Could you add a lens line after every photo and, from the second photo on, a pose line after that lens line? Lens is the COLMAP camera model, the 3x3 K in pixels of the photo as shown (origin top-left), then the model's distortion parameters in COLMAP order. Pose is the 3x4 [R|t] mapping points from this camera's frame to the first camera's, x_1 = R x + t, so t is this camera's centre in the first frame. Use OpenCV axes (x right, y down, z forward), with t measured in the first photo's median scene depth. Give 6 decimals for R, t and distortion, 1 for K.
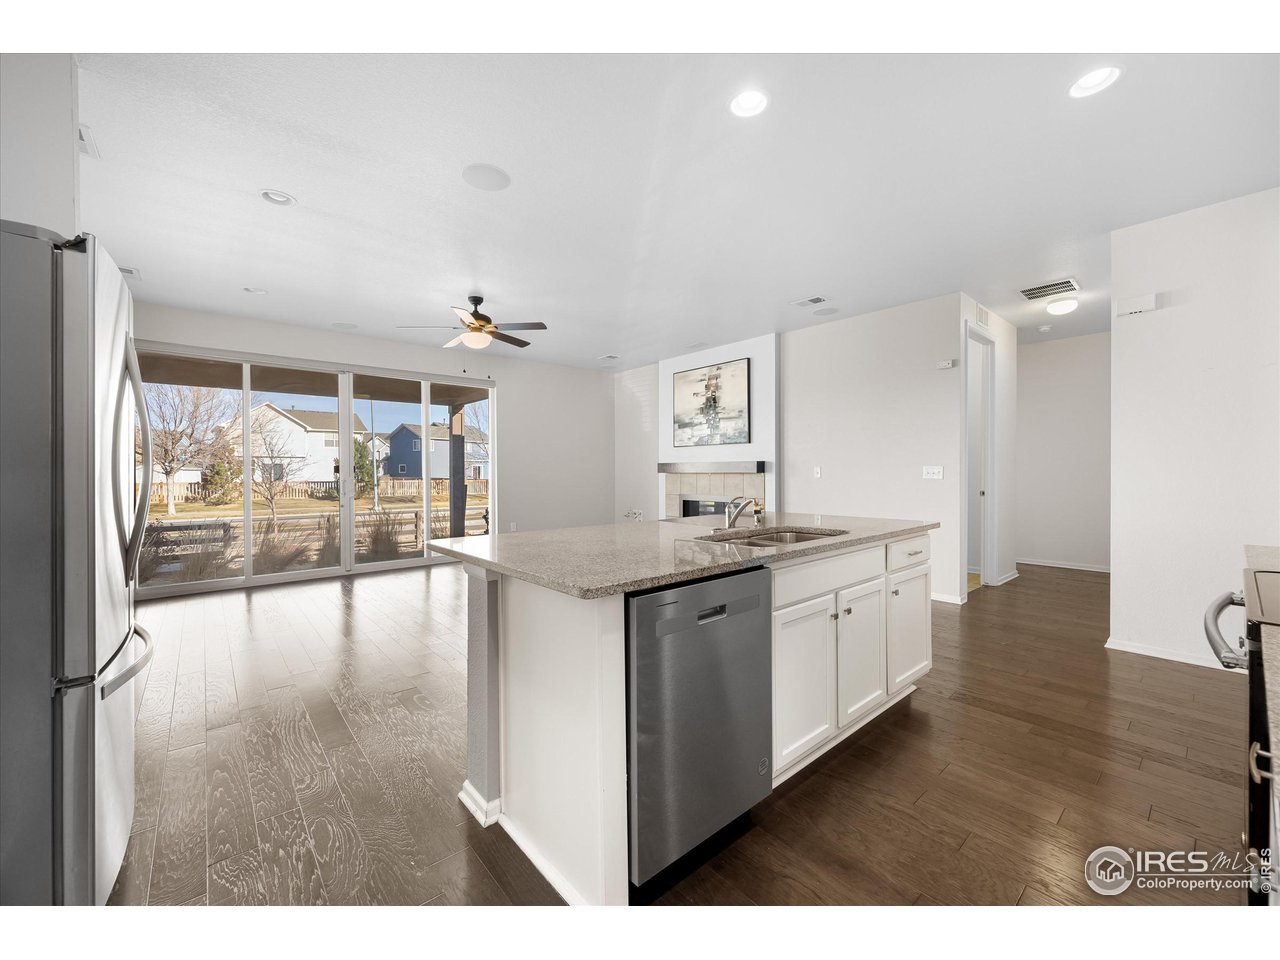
lens RADIAL K [[503.9, 0, 630.2], [0, 503.9, 473.9], [0, 0, 1]] dist [-0.001713, 0.000129]
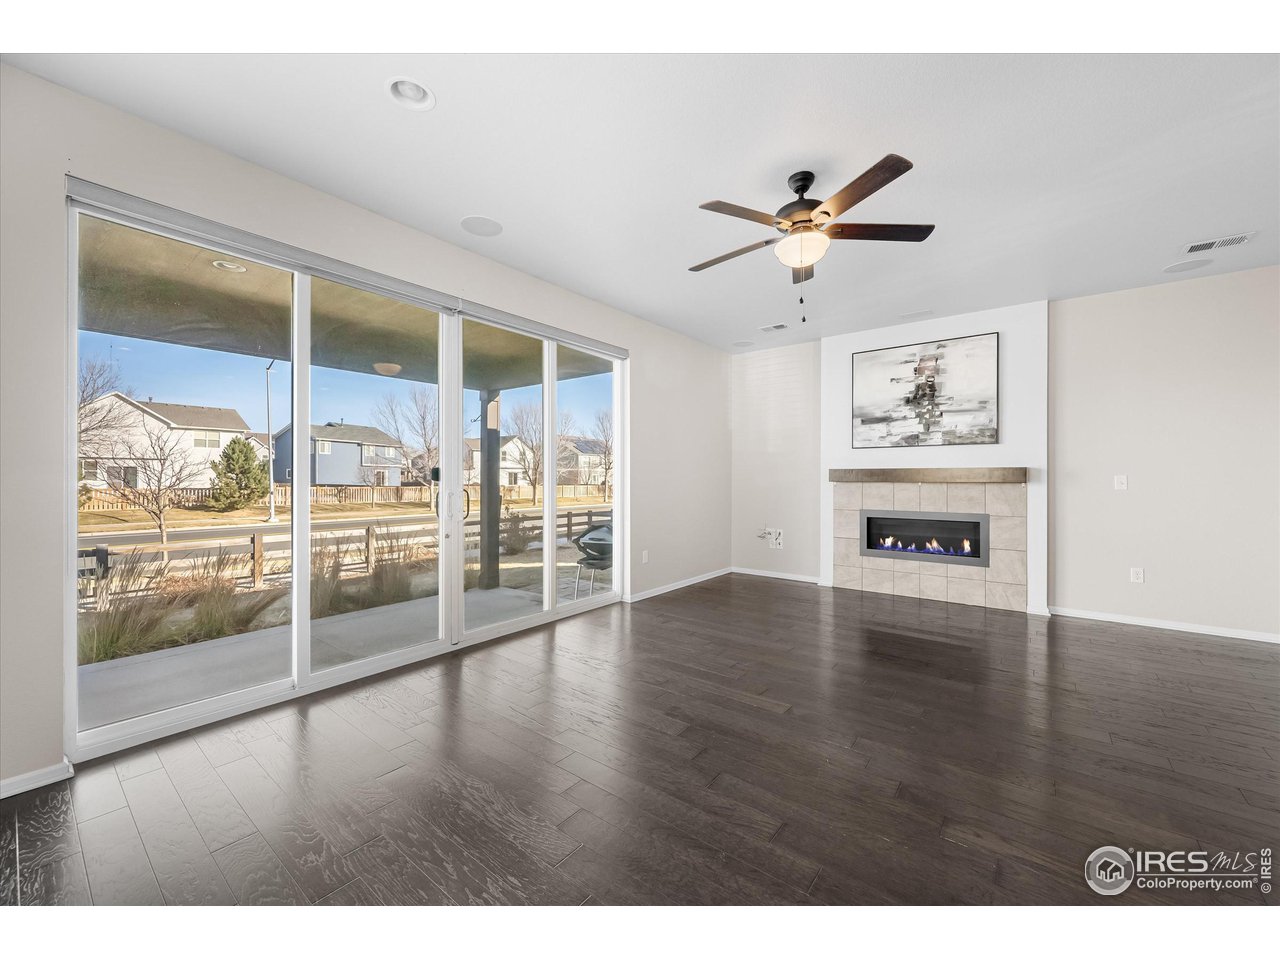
lens RADIAL K [[503.9, 0, 641.9], [0, 503.9, 476.7], [0, 0, 1]] dist [-0.001713, 0.000129]
pose [[0.981034, 0.006565, 0.193724, -0.409908], [-0.004863, 0.999945, -0.009261, -0.001088], [-0.193774, 0.008143, 0.981012, 0.328946]]
